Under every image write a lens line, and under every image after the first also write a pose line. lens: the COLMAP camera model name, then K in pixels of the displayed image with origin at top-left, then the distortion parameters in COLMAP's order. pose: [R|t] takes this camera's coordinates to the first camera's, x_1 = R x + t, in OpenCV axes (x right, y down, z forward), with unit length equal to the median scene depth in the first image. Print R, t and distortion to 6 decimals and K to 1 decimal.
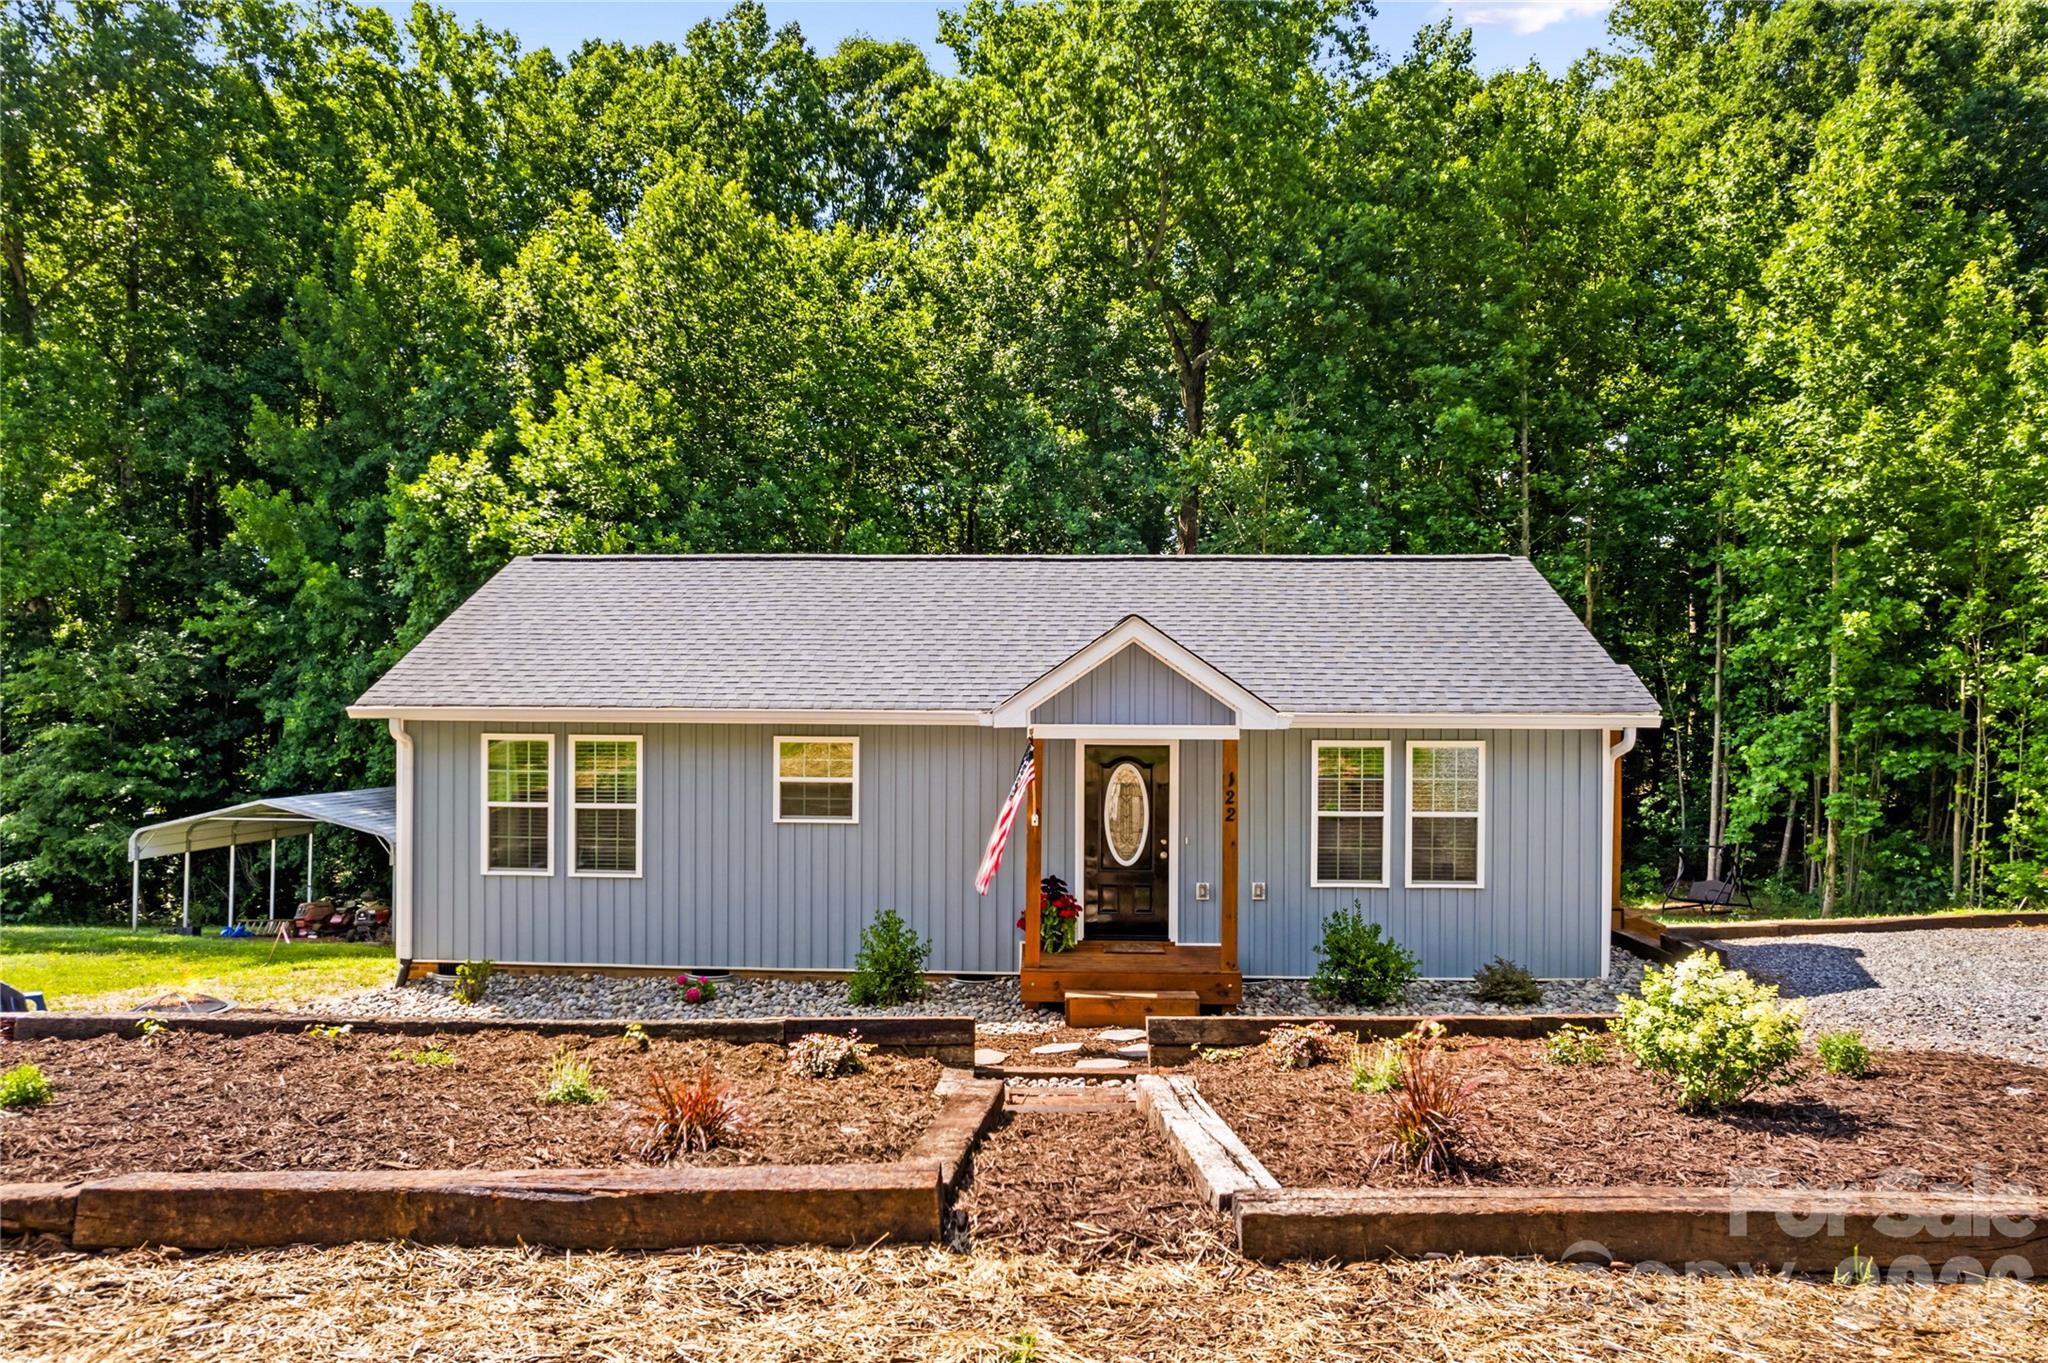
lens RADIAL K [[1310.2, 0, 1012.3], [0, 1310.2, 689.0], [0, 0, 1]] dist [-0.039290, 0.005222]
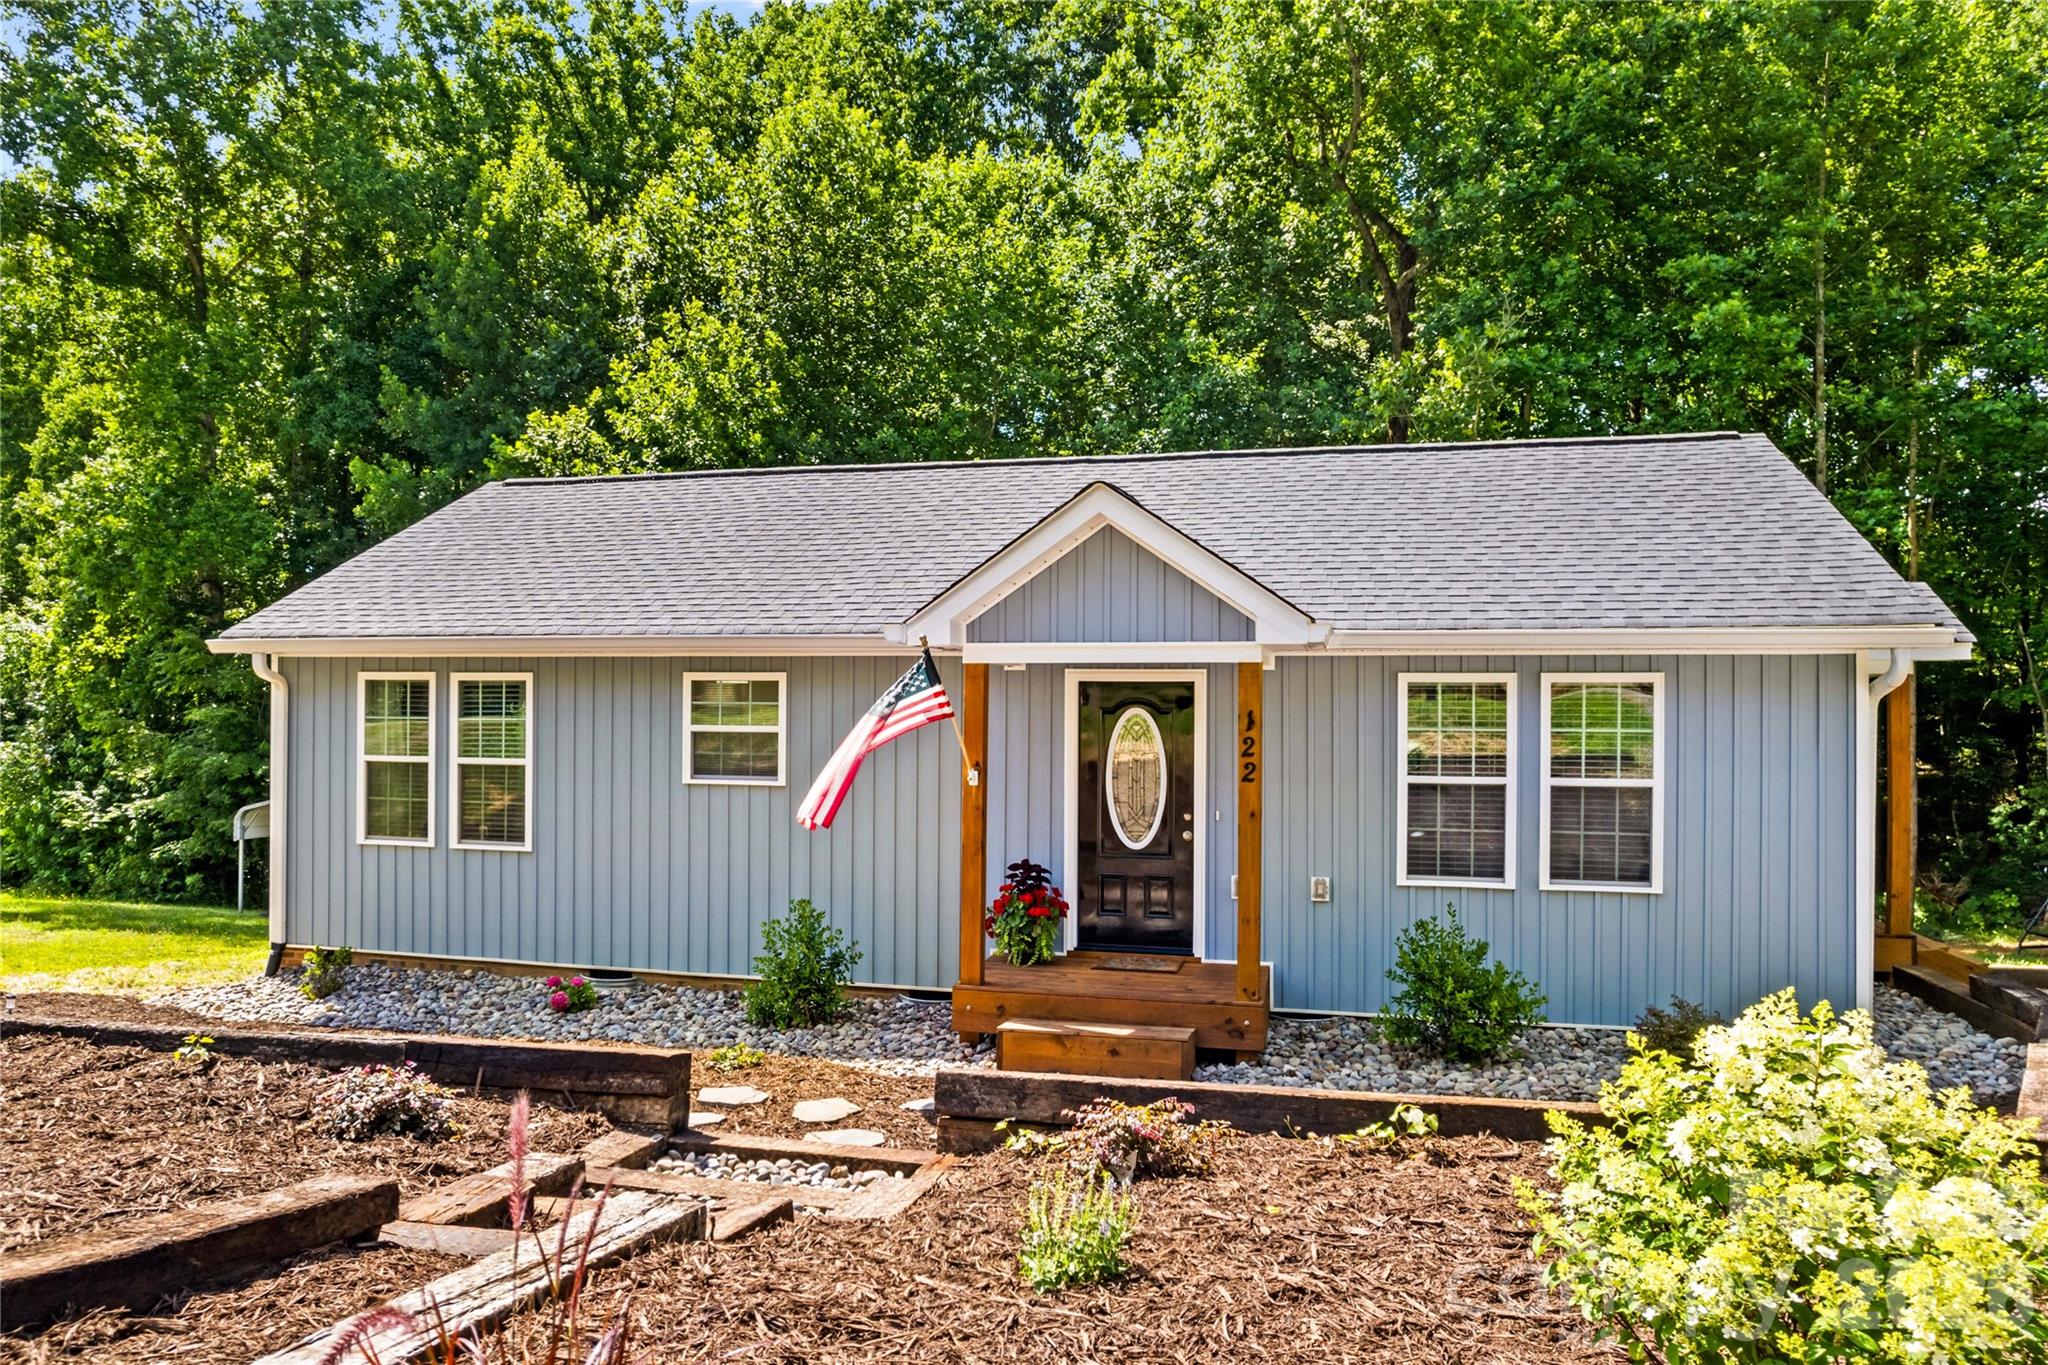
lens RADIAL K [[1364.7, 0, 1000.2], [0, 1364.7, 695.6], [0, 0, 1]] dist [-0.064527, 0.050882]
pose [[0.980205, -0.000395, -0.197983, 0.154504], [0.000326, 1.000000, -0.000384, 0.048184], [0.197983, 0.000312, 0.980205, 0.238528]]
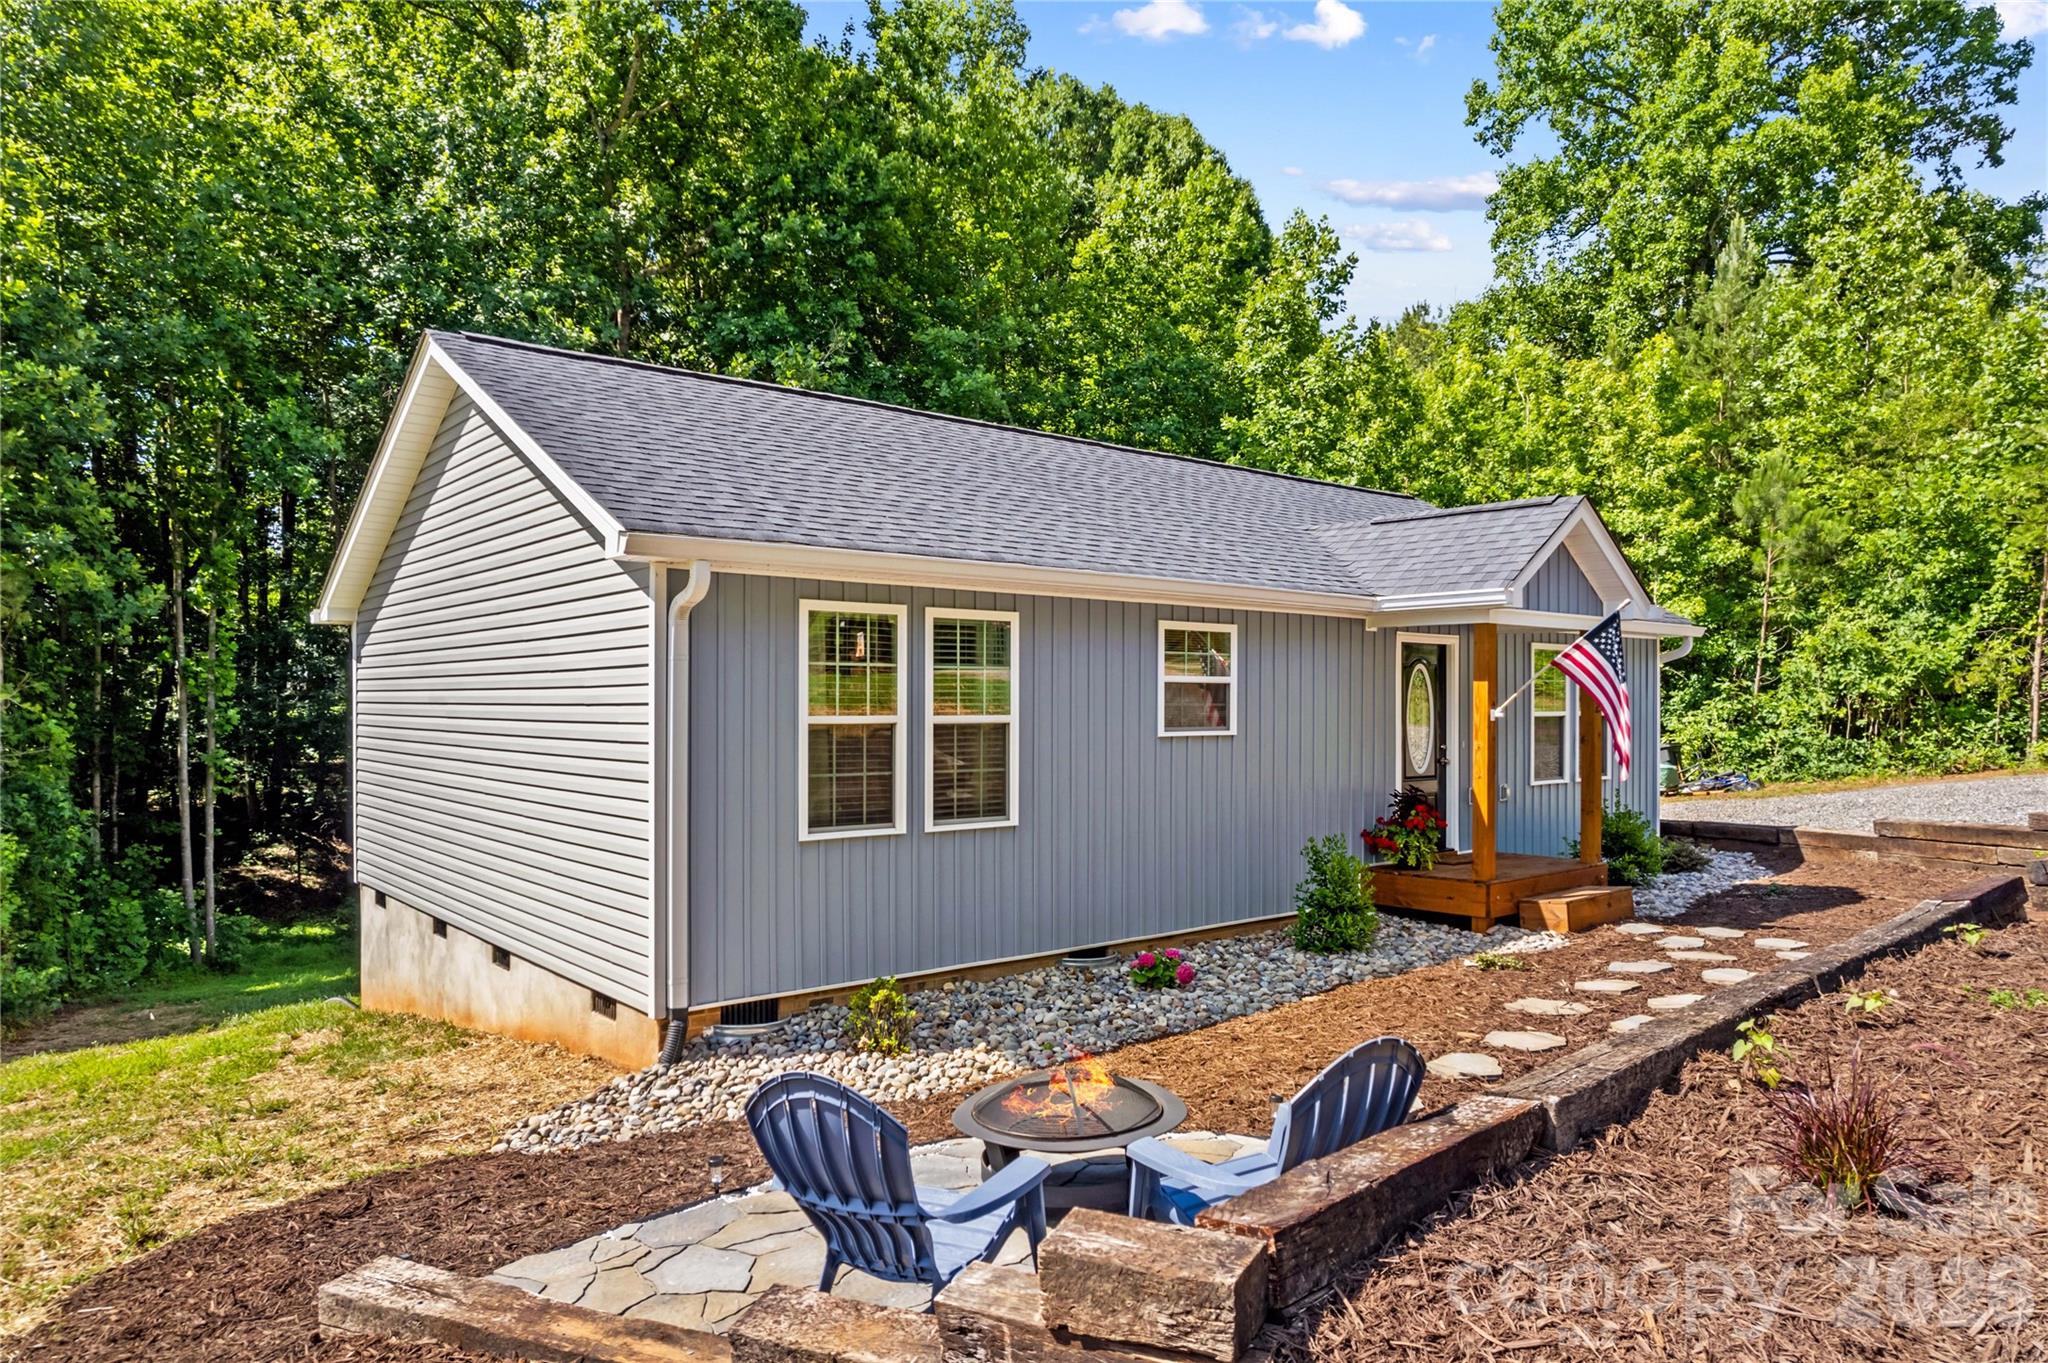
lens RADIAL K [[1316.5, 0, 1013.9], [0, 1316.5, 686.3], [0, 0, 1]] dist [-0.055099, 0.038994]
pose [[0.729358, 0.004267, 0.684119, -0.720905], [-0.000753, 0.999985, -0.005435, 0.074495], [-0.684132, 0.003449, 0.729350, 0.491516]]
